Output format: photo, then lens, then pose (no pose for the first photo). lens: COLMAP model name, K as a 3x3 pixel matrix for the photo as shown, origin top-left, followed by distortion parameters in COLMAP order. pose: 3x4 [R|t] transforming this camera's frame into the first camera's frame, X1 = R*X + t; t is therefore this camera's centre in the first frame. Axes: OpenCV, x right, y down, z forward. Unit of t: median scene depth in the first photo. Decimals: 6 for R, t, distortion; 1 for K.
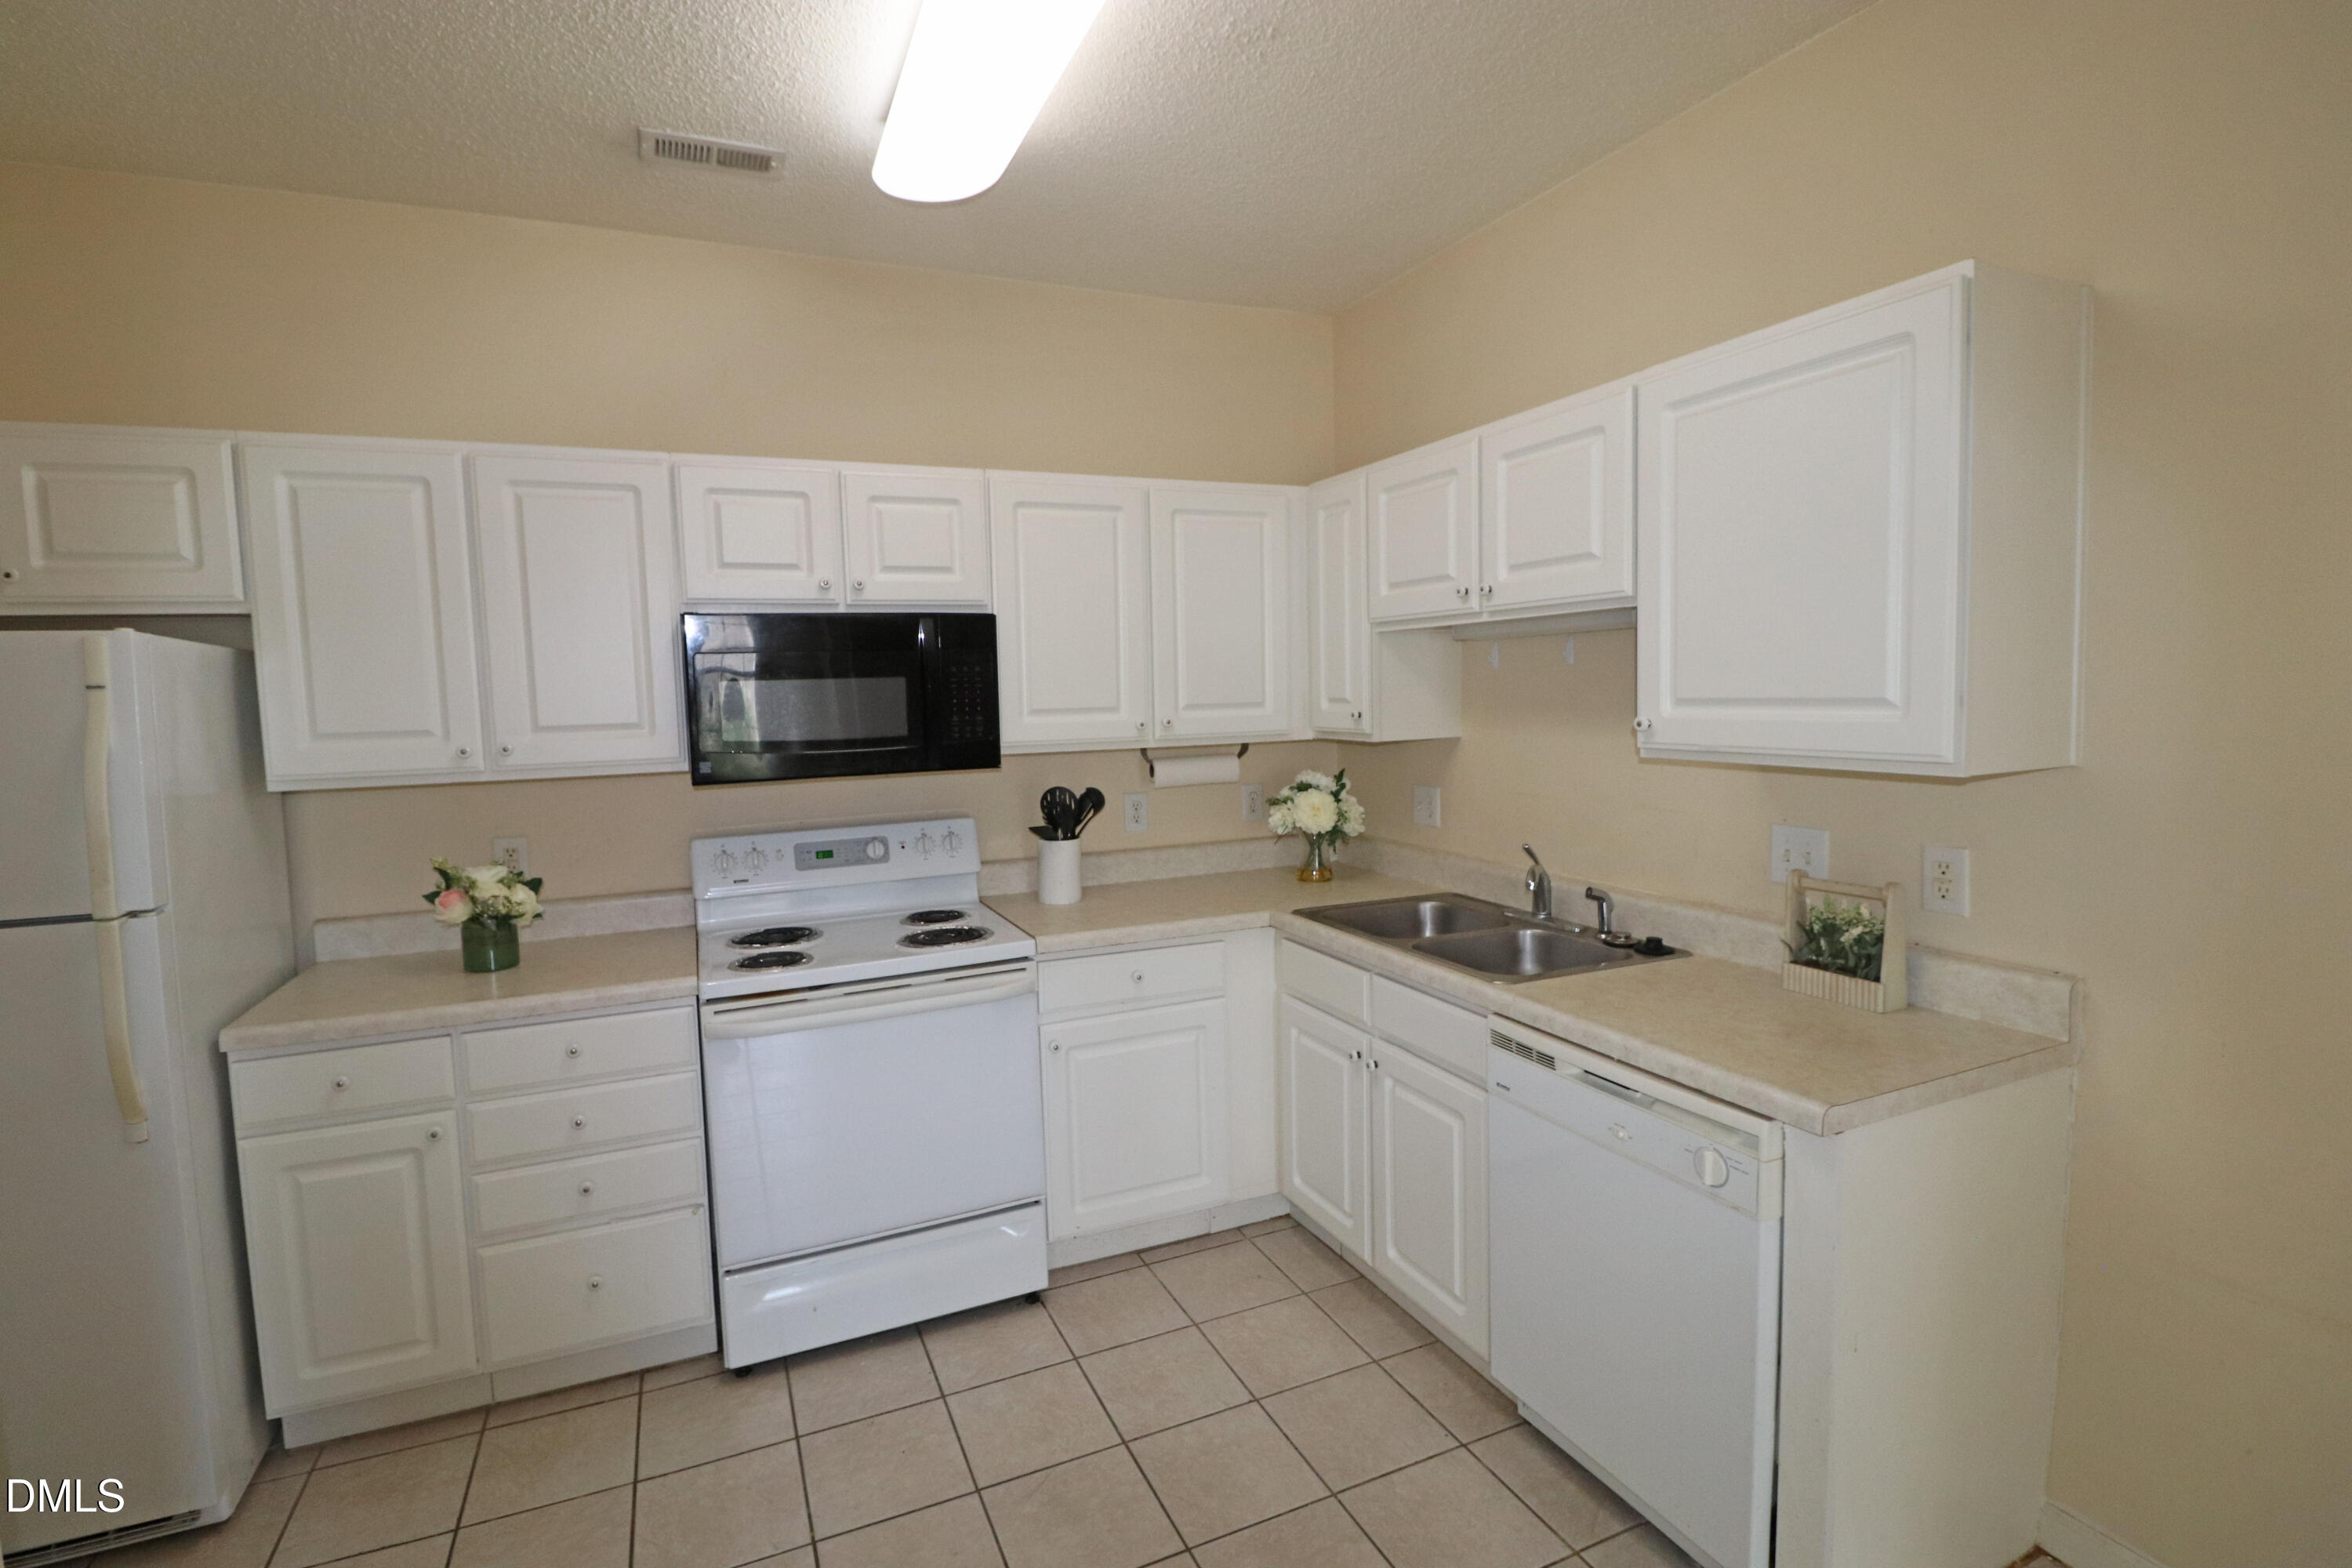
lens RADIAL K [[1085.1, 0, 1158.6], [0, 1085.1, 771.6], [0, 0, 1]] dist [0.000785, -0.015144]
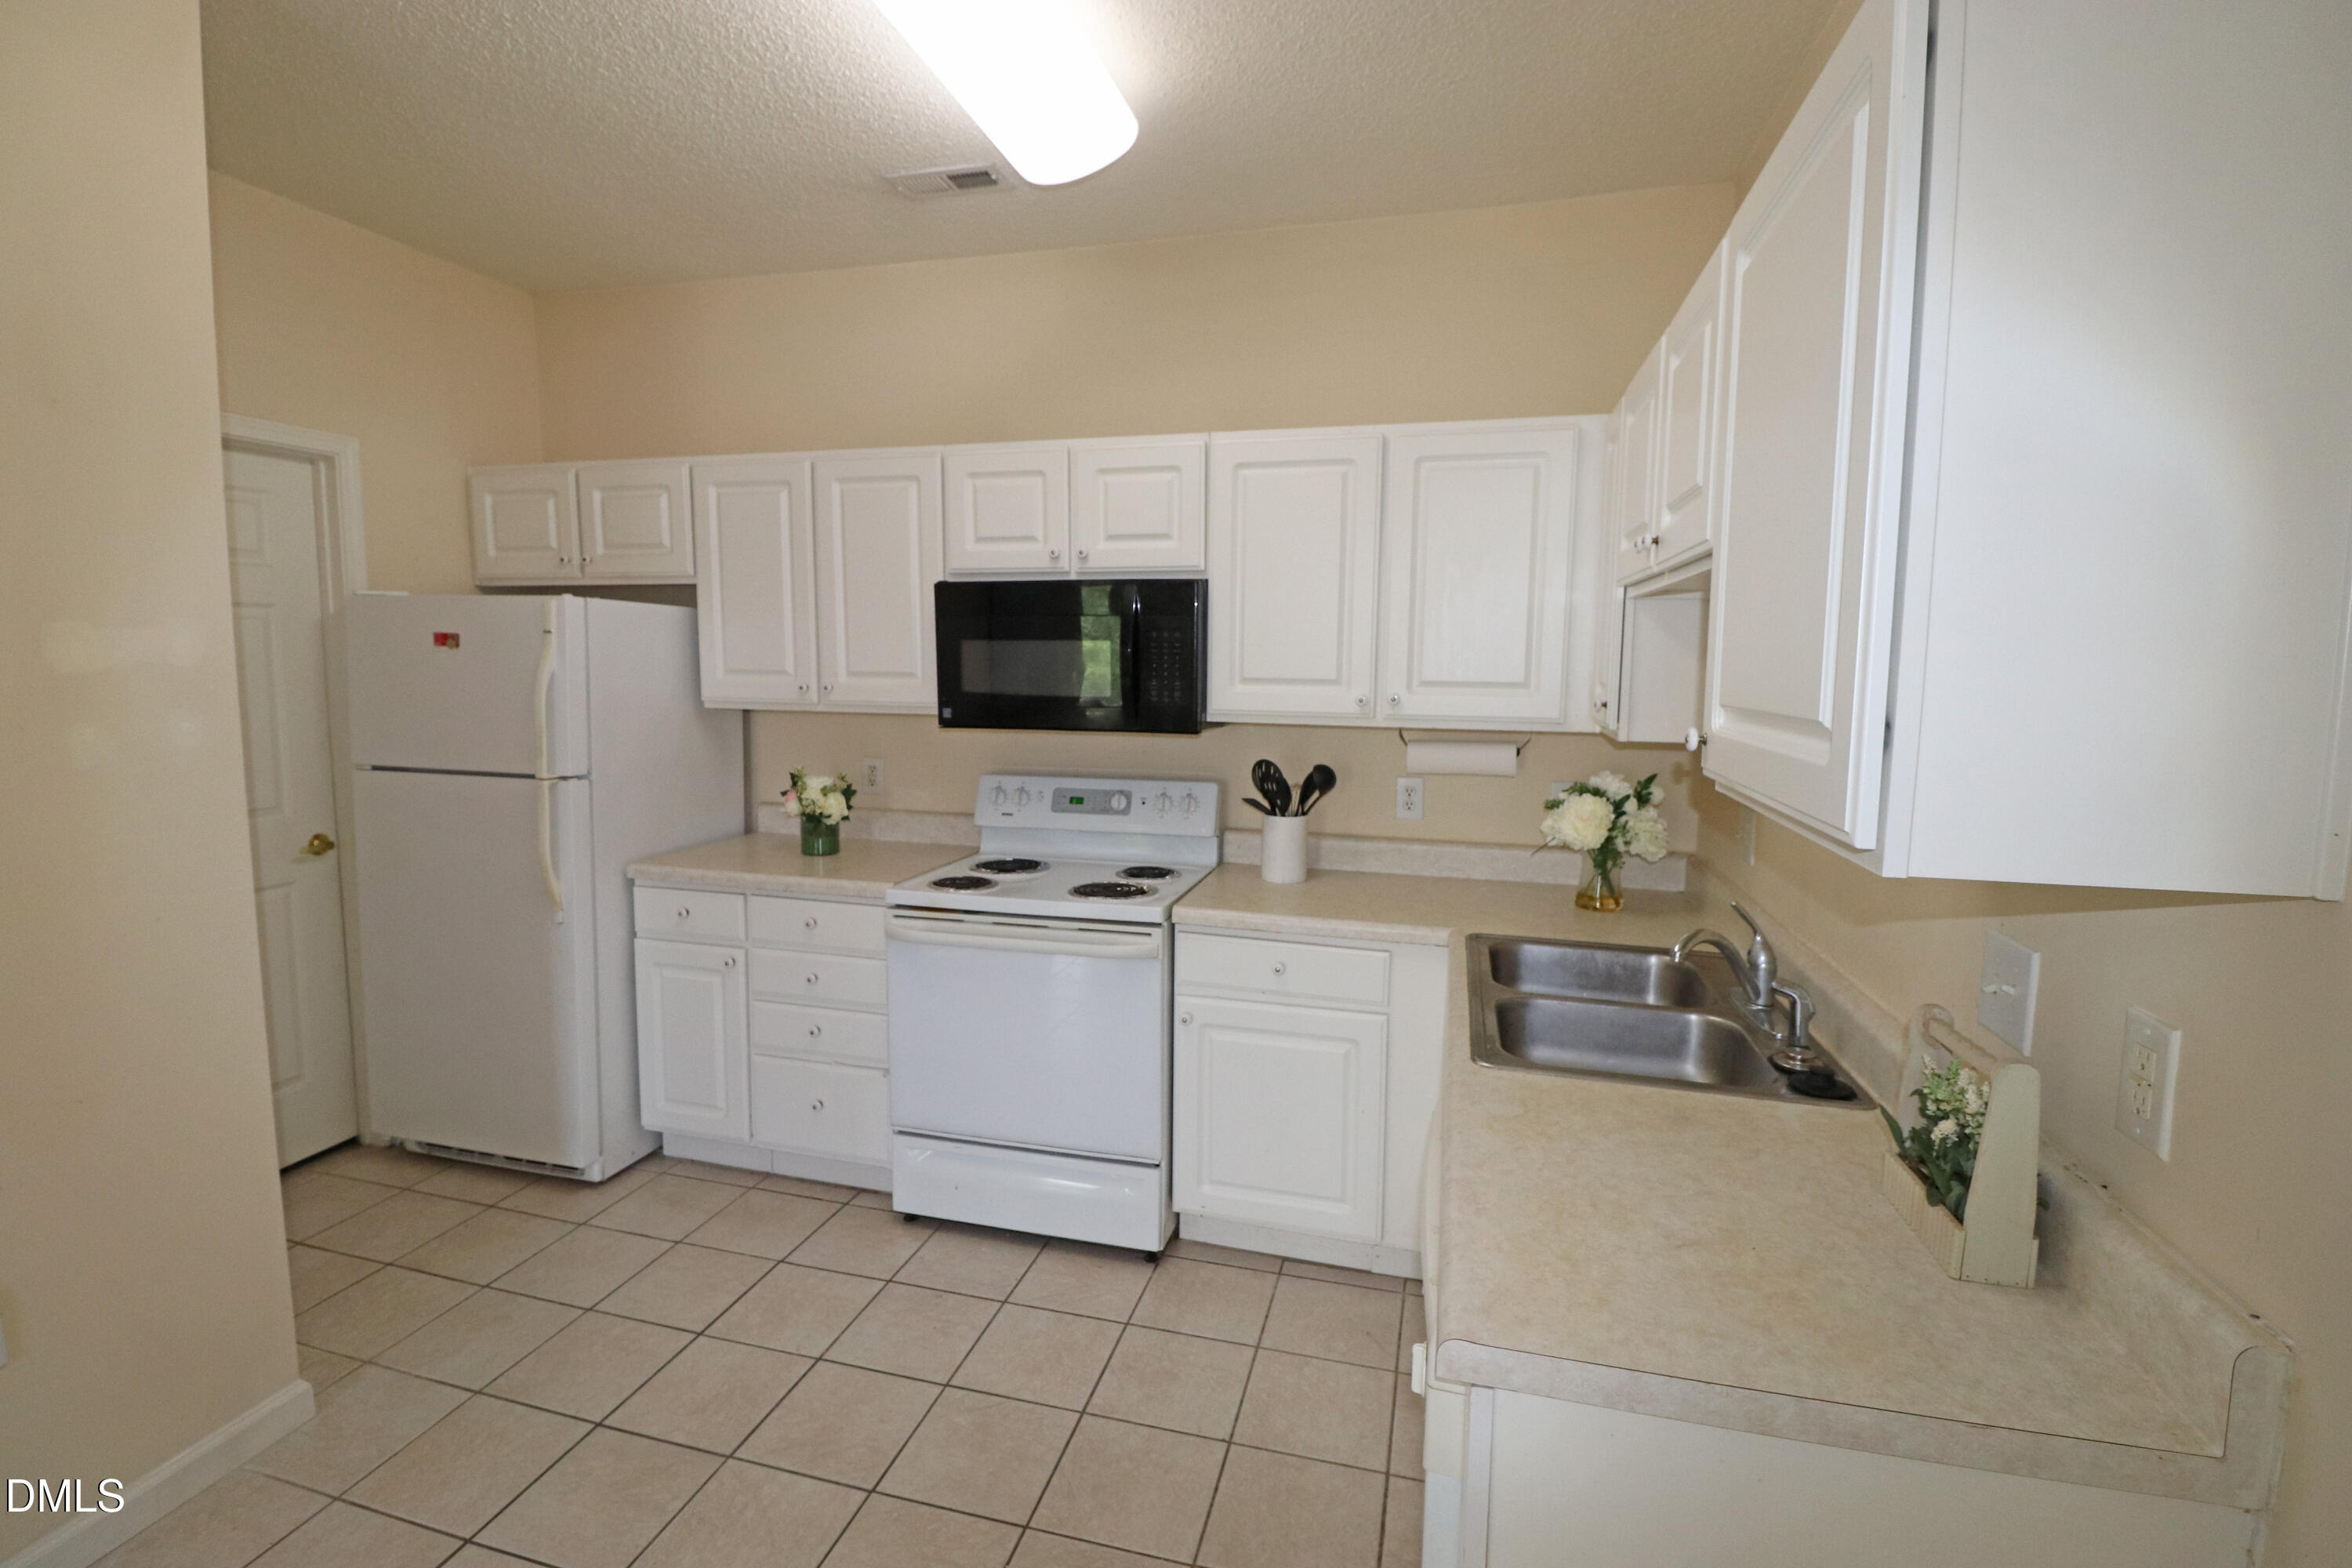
lens RADIAL K [[1085.1, 0, 1158.6], [0, 1085.1, 771.6], [0, 0, 1]] dist [0.000785, -0.015144]
pose [[0.775890, 0.102010, -0.622566, 0.500725], [-0.080610, 0.994782, 0.062537, -0.032394], [0.625697, 0.001663, 0.780064, 0.222572]]
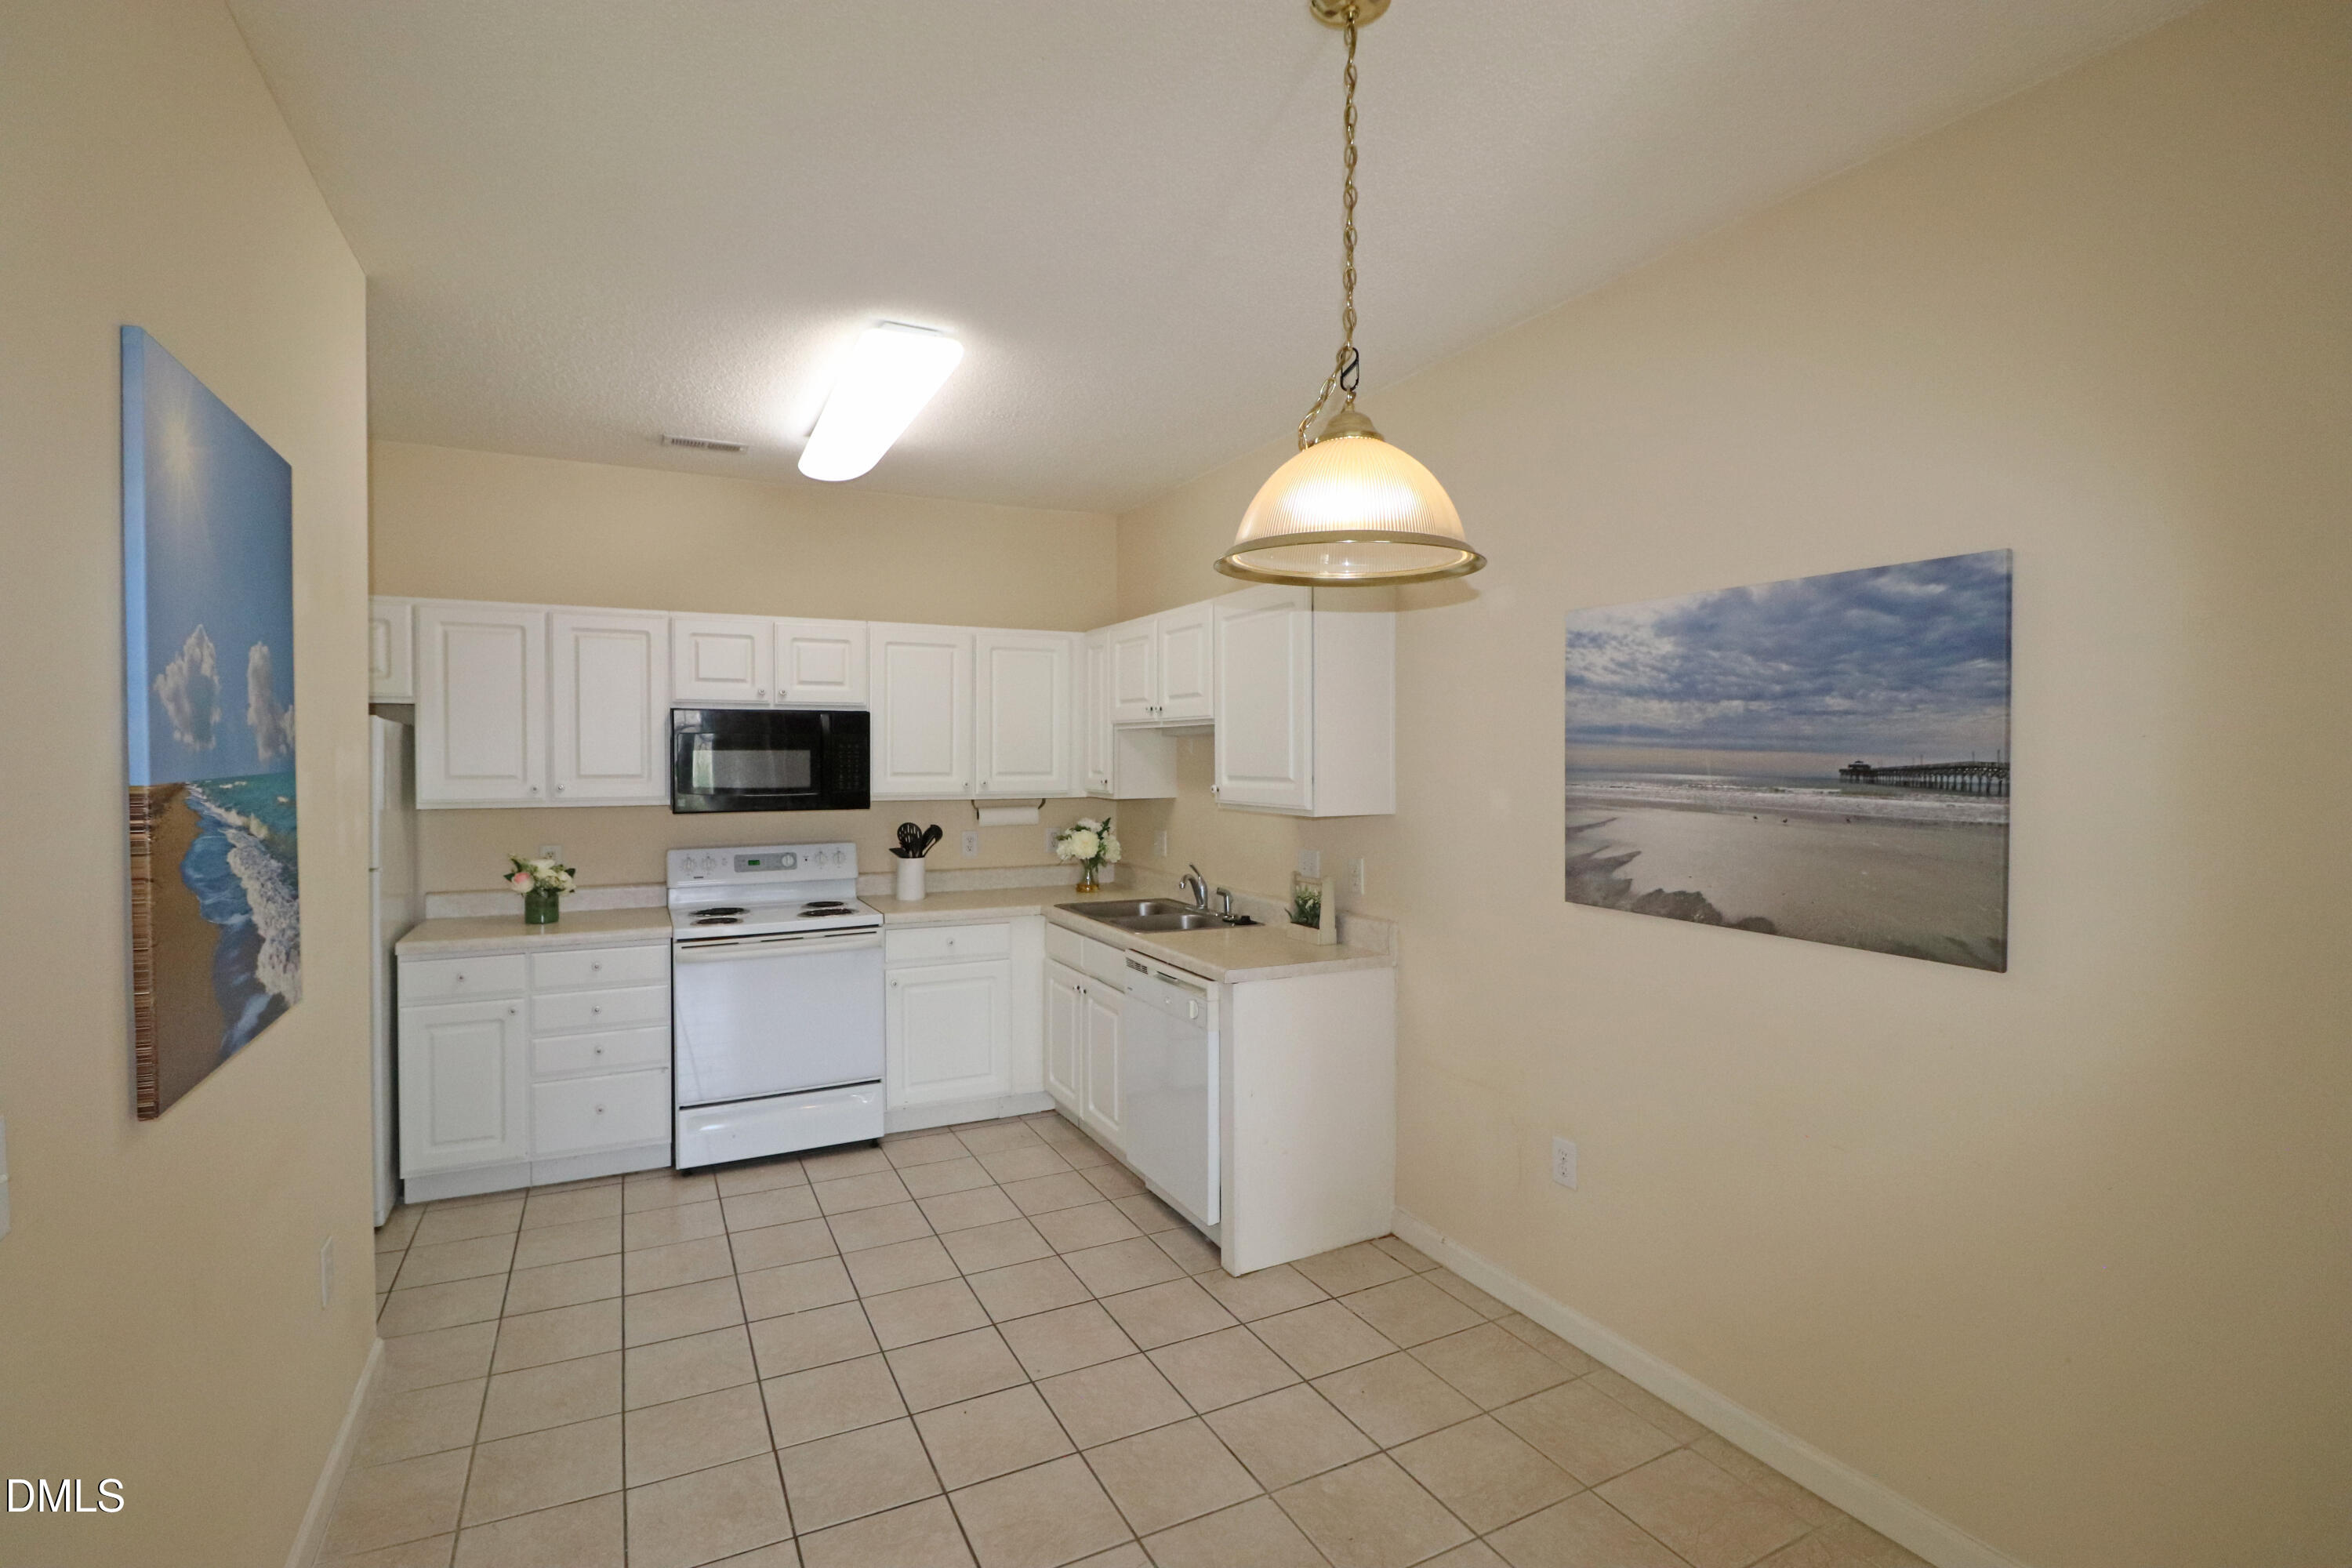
lens RADIAL K [[1085.1, 0, 1158.6], [0, 1085.1, 771.6], [0, 0, 1]] dist [0.000785, -0.015144]
pose [[0.998559, 0.026091, 0.046897, 0.219585], [-0.023109, 0.997743, -0.063044, 0.035606], [-0.048436, 0.061869, 0.996908, -0.660098]]
